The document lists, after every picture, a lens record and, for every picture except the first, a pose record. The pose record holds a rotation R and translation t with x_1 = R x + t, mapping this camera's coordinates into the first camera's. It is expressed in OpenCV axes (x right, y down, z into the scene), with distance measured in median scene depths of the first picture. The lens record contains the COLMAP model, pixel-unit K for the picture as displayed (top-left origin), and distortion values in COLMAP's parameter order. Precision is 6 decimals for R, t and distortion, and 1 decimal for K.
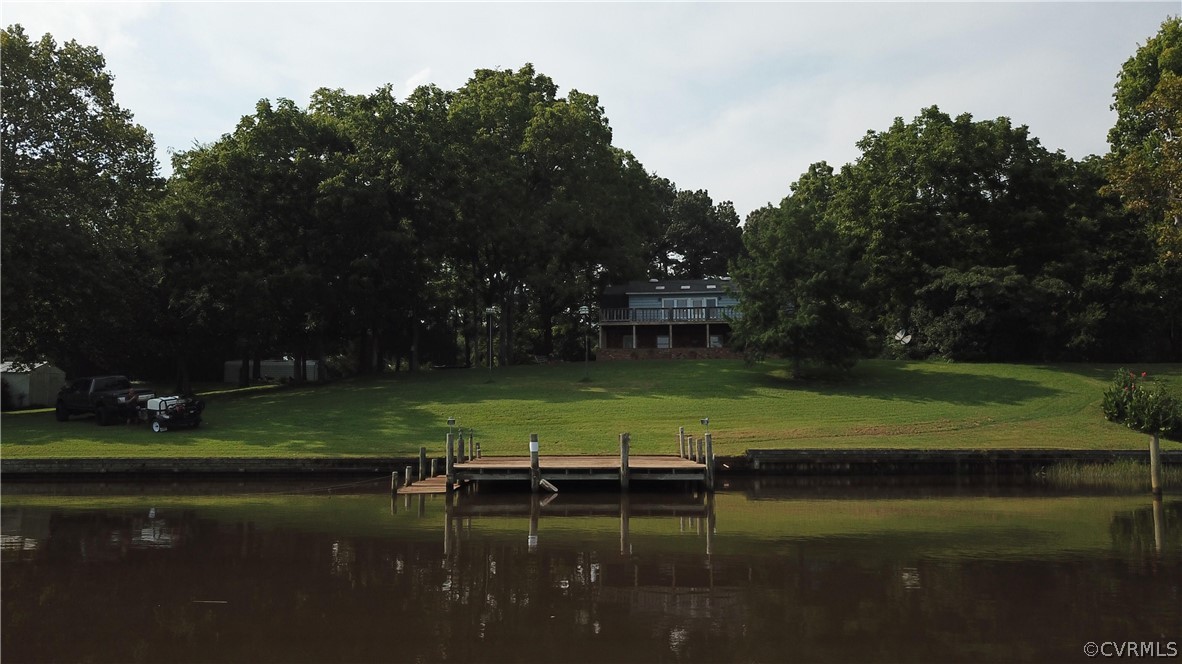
lens RADIAL K [[927.1, 0, 591.0], [0, 927.1, 332.0], [0, 0, 1]] dist [0.006090, 0.004052]
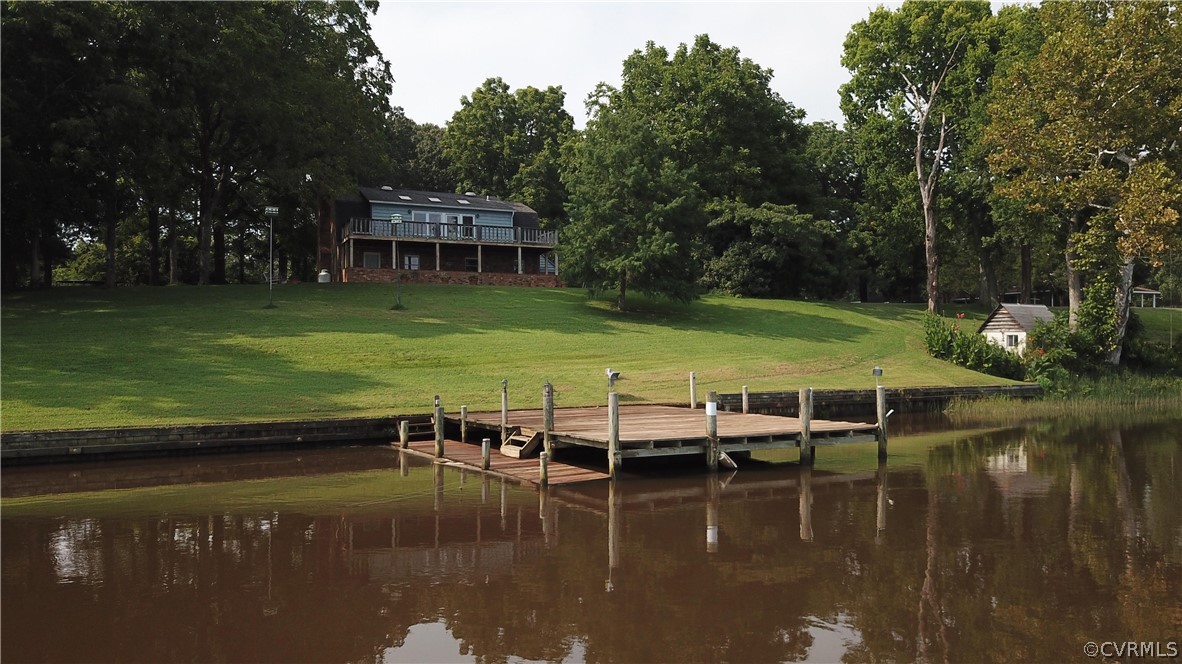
lens RADIAL K [[927.1, 0, 591.0], [0, 927.1, 332.0], [0, 0, 1]] dist [0.006090, 0.004052]
pose [[0.868483, 0.009382, 0.495631, -0.284308], [-0.049944, 0.996390, 0.068655, 0.010780], [-0.493197, -0.084380, 0.865816, 0.238320]]
